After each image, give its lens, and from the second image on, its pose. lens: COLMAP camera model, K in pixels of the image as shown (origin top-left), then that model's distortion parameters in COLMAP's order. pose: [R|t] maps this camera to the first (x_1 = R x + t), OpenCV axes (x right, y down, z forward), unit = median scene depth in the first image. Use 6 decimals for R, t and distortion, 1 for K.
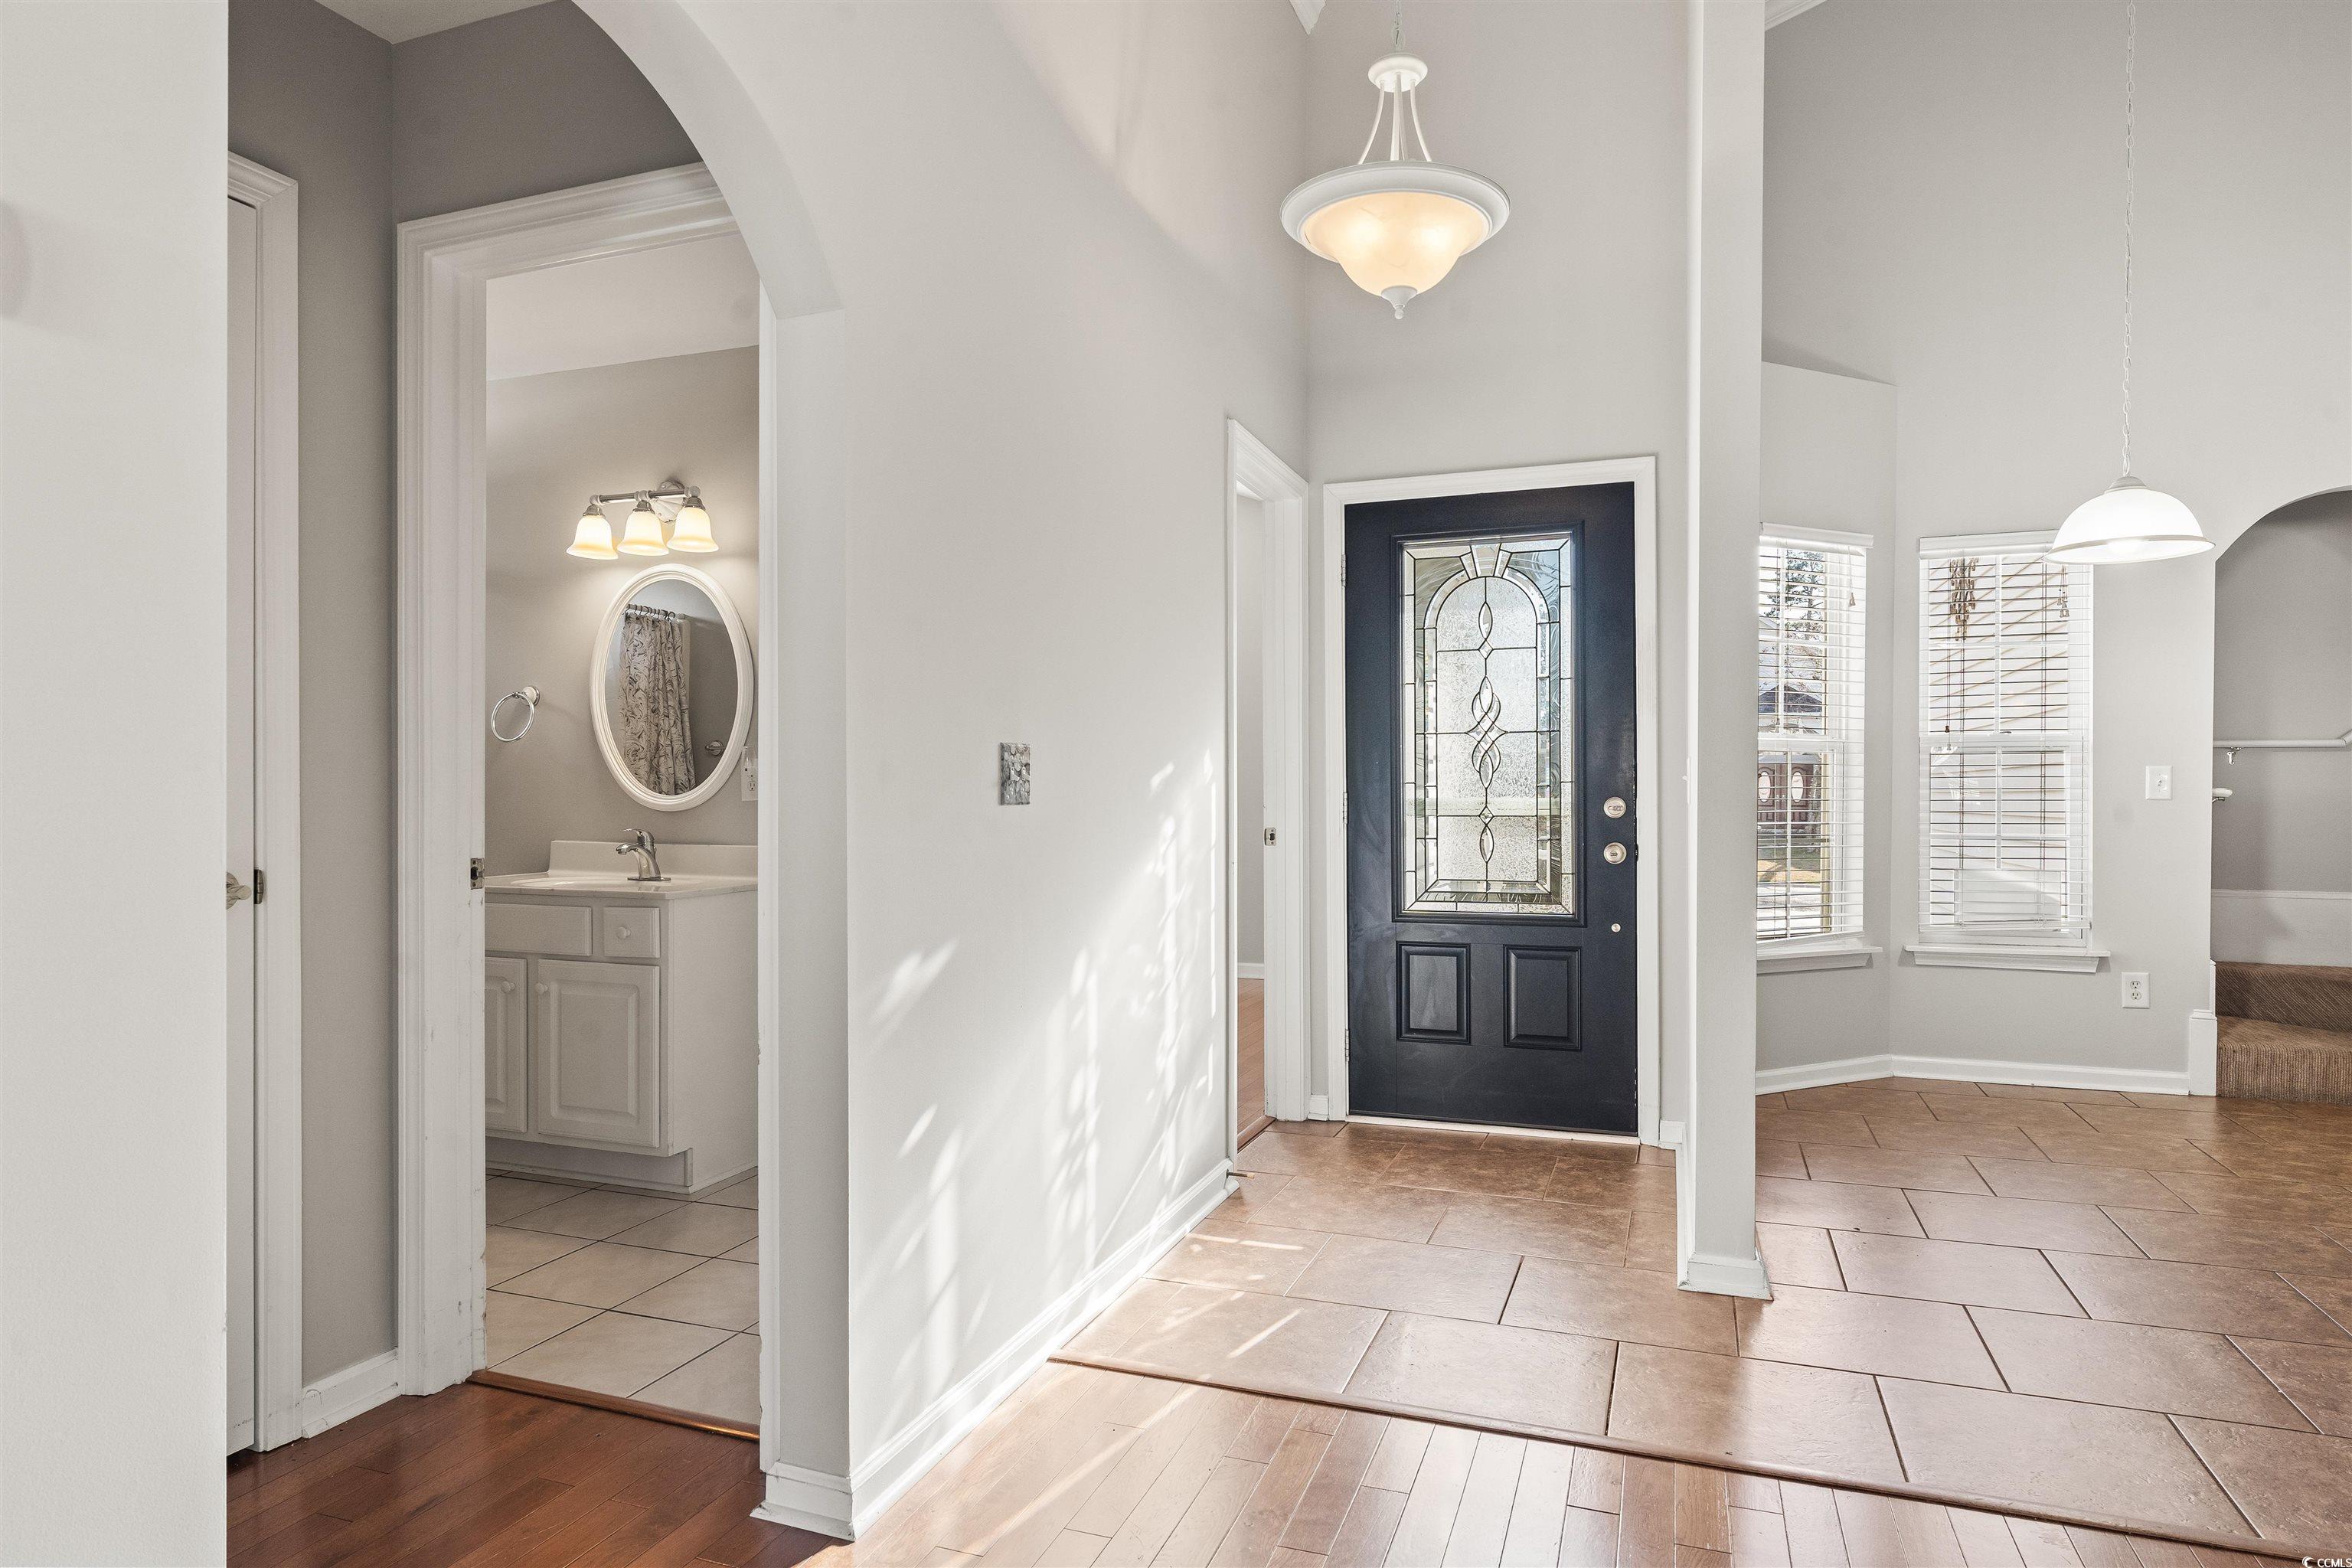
lens RADIAL K [[1358.3, 0, 1172.6], [0, 1358.3, 802.6], [0, 0, 1]] dist [-0.002853, 0.001836]
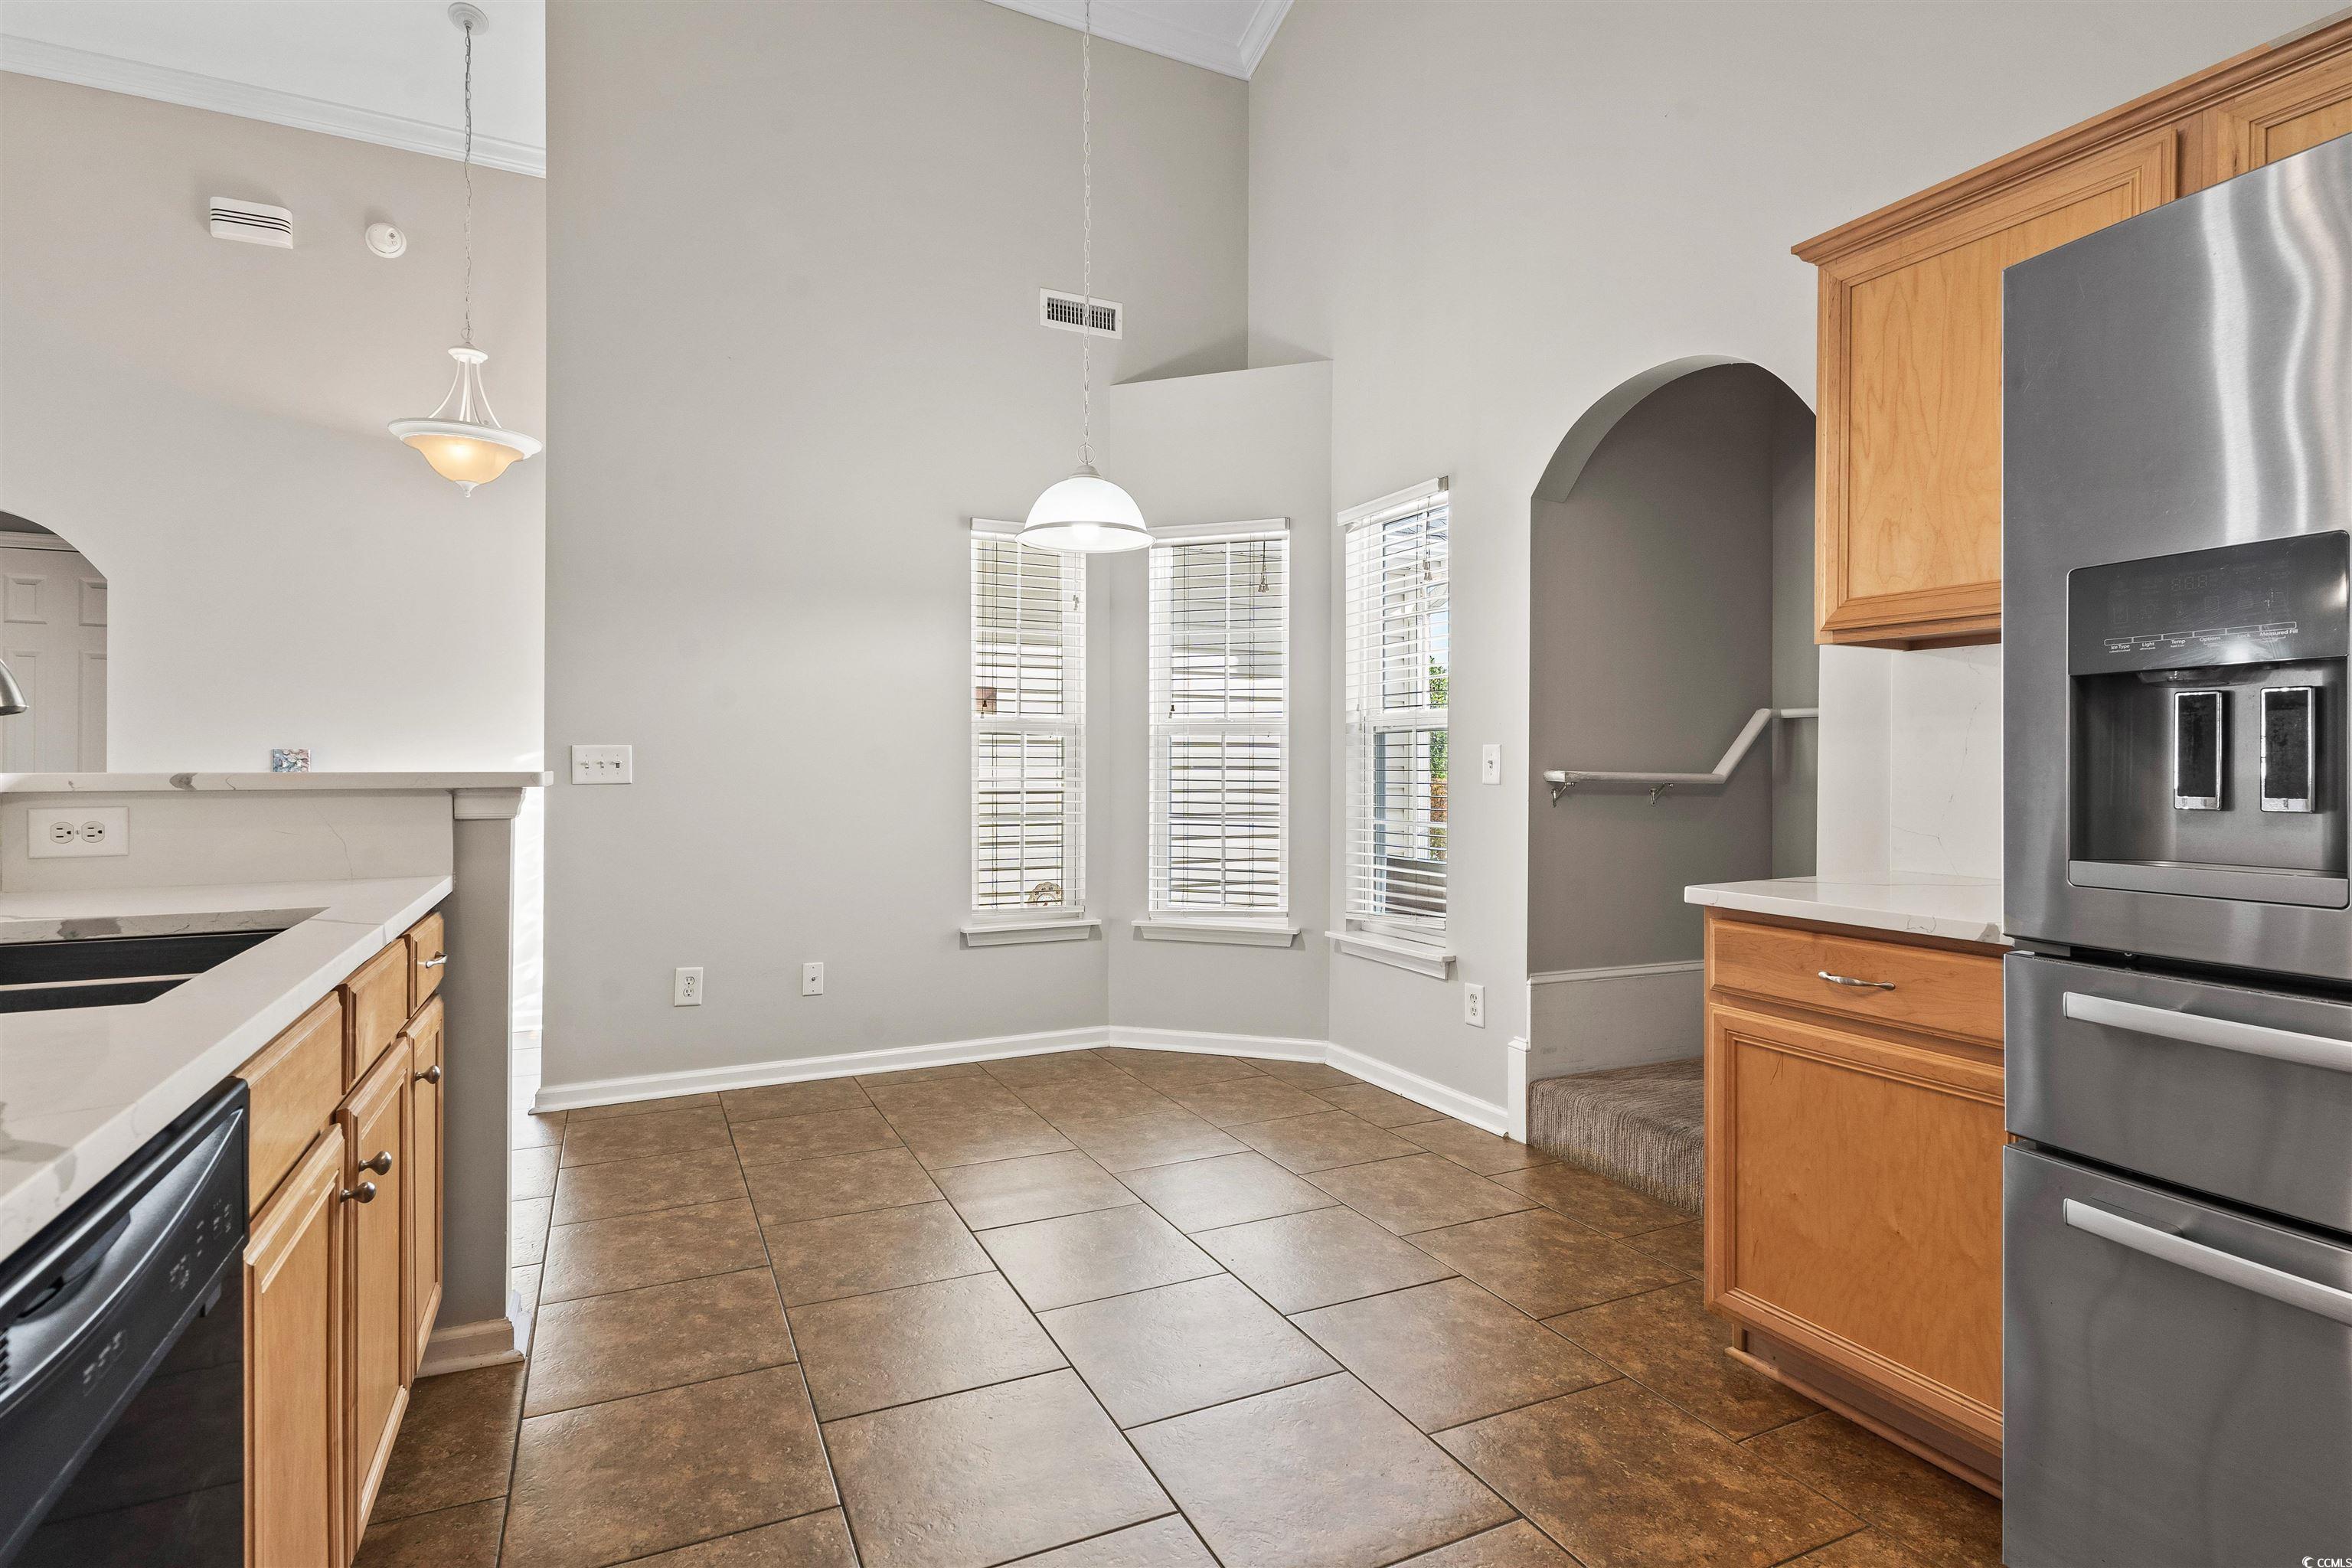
lens RADIAL K [[1161.7, 0, 1162.7], [0, 1161.7, 761.5], [0, 0, 1]] dist [0.024297, 0.000007]
pose [[0.717809, -0.001527, -0.696238, 1.082967], [-0.005921, 0.999948, -0.008298, -0.009123], [0.696215, 0.010078, 0.717763, 0.329913]]
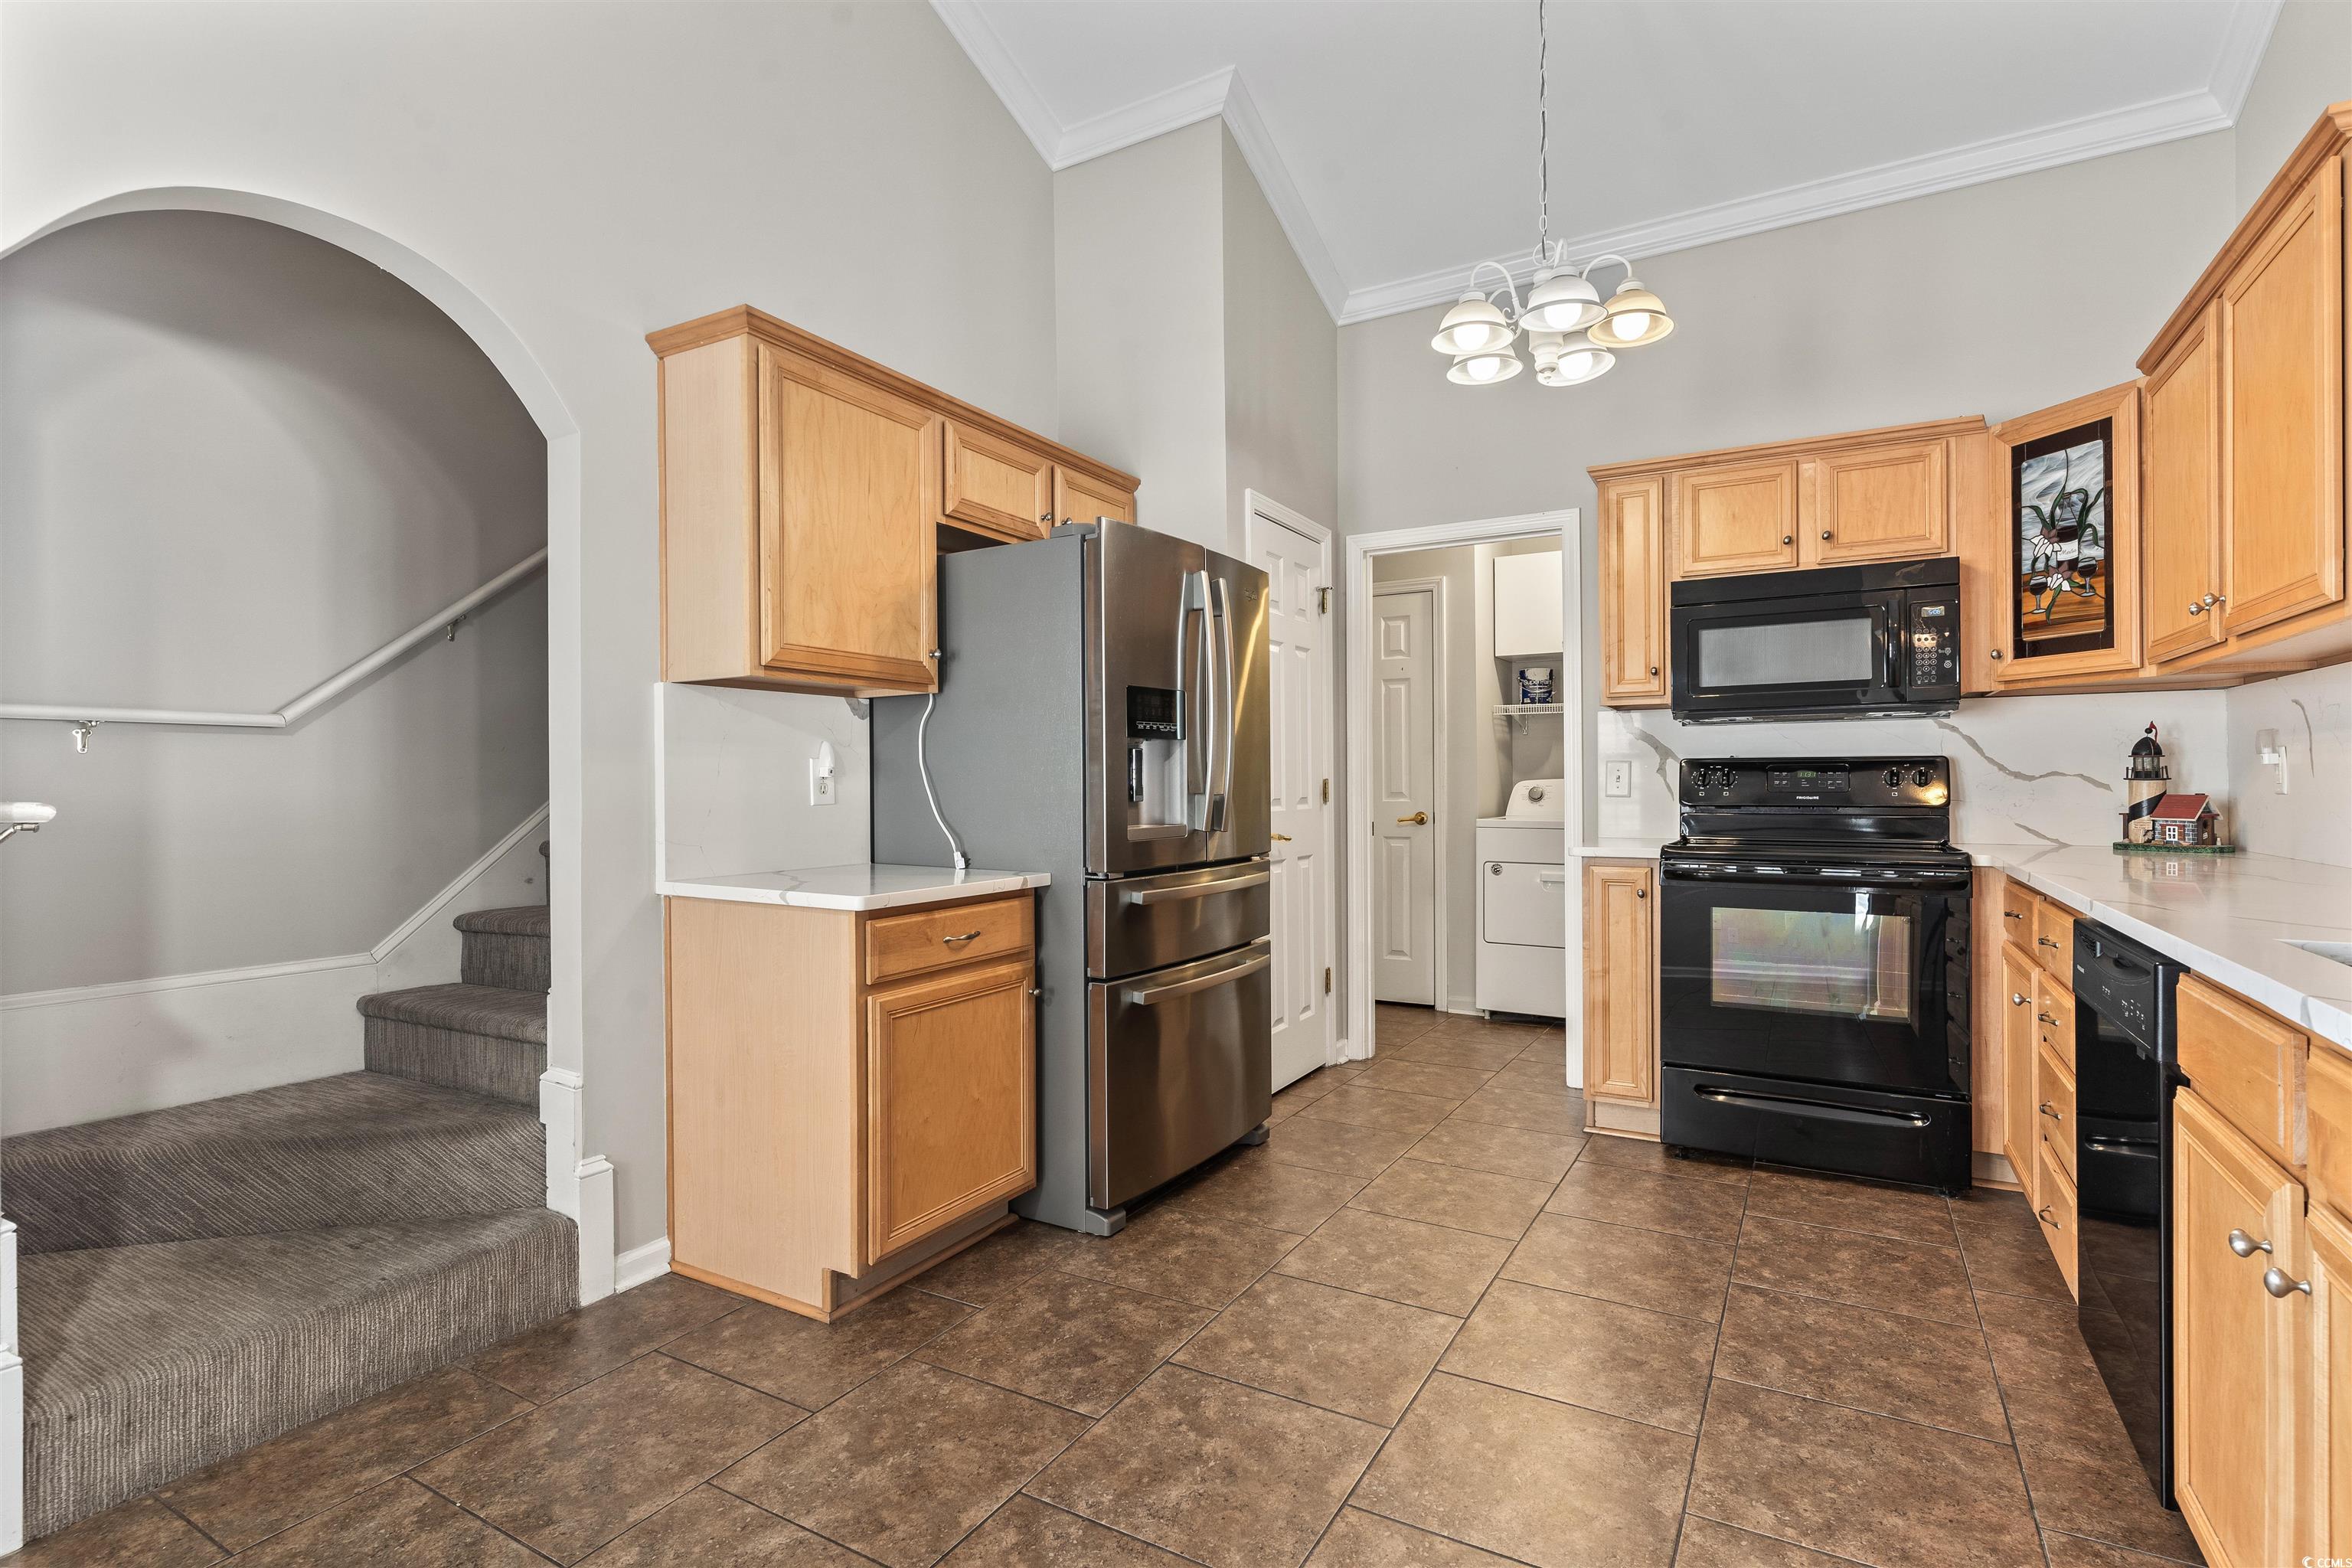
lens RADIAL K [[1128.1, 0, 1176.0], [0, 1128.1, 784.0], [0, 0, 1]] dist [-0.000883, -0.000215]
pose [[0.165957, -0.004182, 0.986124, 0.481049], [0.016264, 0.999867, 0.001503, -0.011095], [-0.985999, 0.015789, 0.166003, 0.582182]]
